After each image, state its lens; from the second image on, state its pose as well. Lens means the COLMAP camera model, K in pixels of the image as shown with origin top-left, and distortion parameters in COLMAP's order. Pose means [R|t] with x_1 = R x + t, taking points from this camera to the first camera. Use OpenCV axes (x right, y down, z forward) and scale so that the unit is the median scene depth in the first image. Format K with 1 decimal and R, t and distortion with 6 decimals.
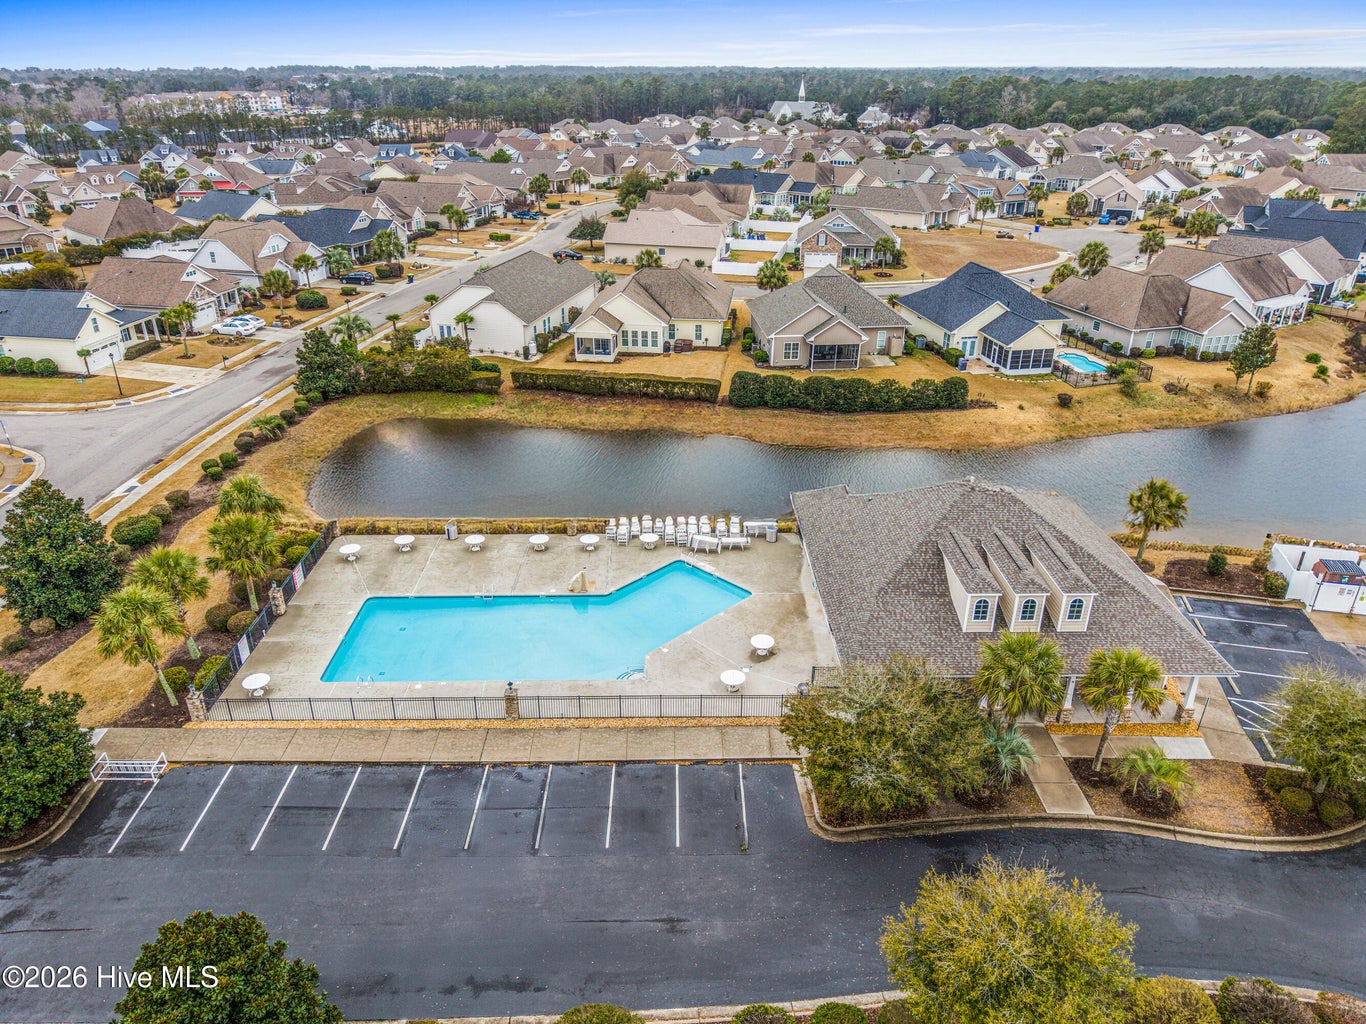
lens RADIAL K [[966.3, 0, 683.0], [0, 966.3, 512.0], [0, 0, 1]] dist [0.001477, 0.000546]
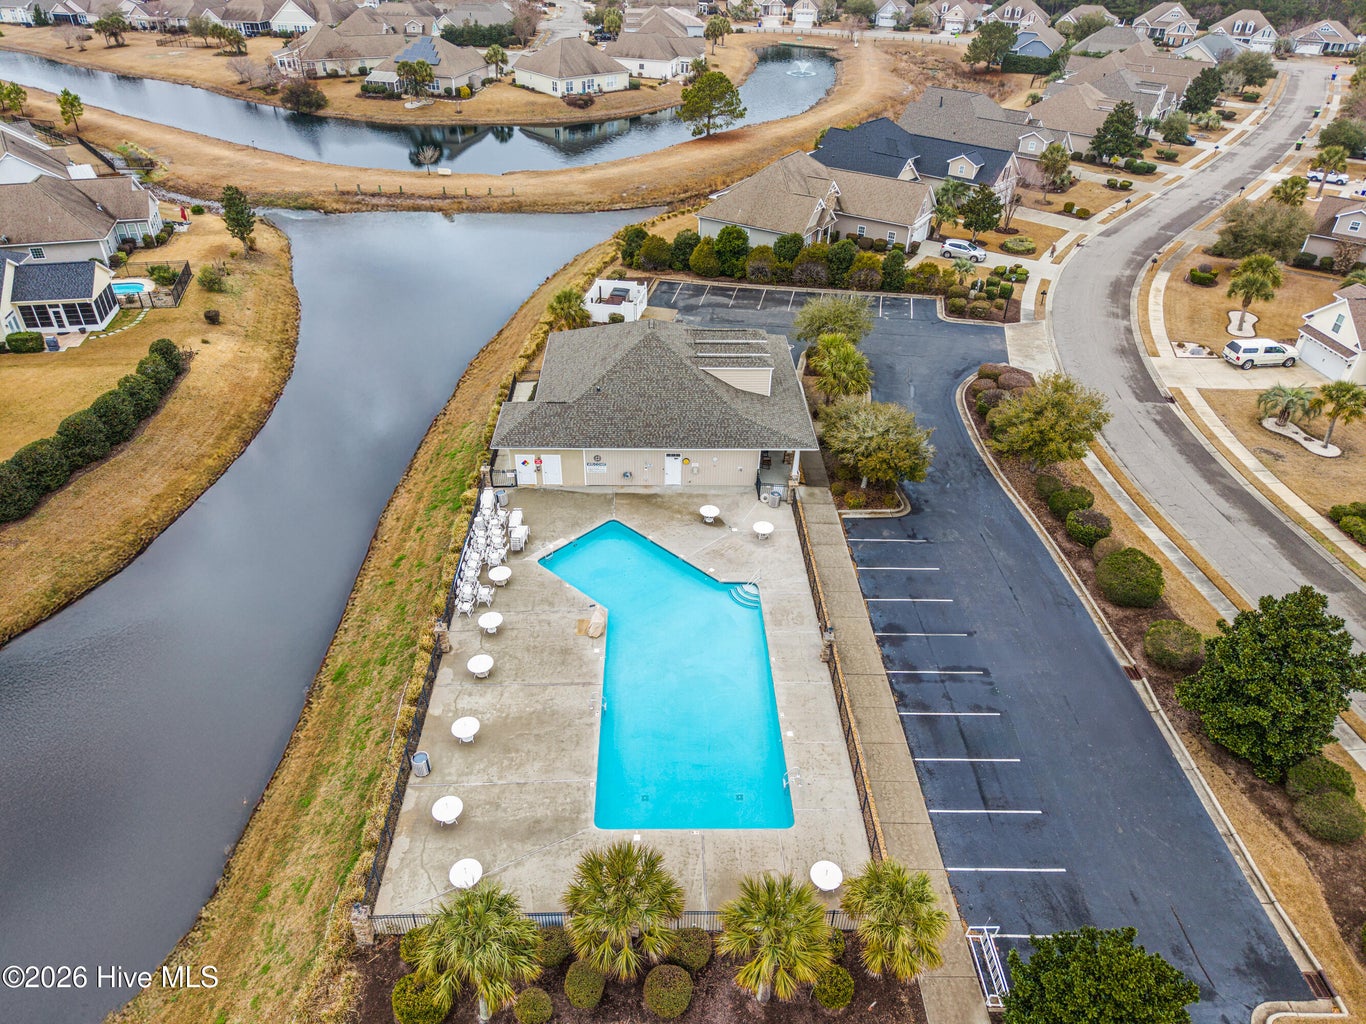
lens RADIAL K [[966.3, 0, 683.0], [0, 966.3, 512.0], [0, 0, 1]] dist [0.001477, 0.000546]
pose [[0.008989, -0.552272, 0.833615, -0.502973], [0.407459, 0.763325, 0.501311, -0.263351], [-0.913179, 0.335158, 0.231889, 0.436300]]
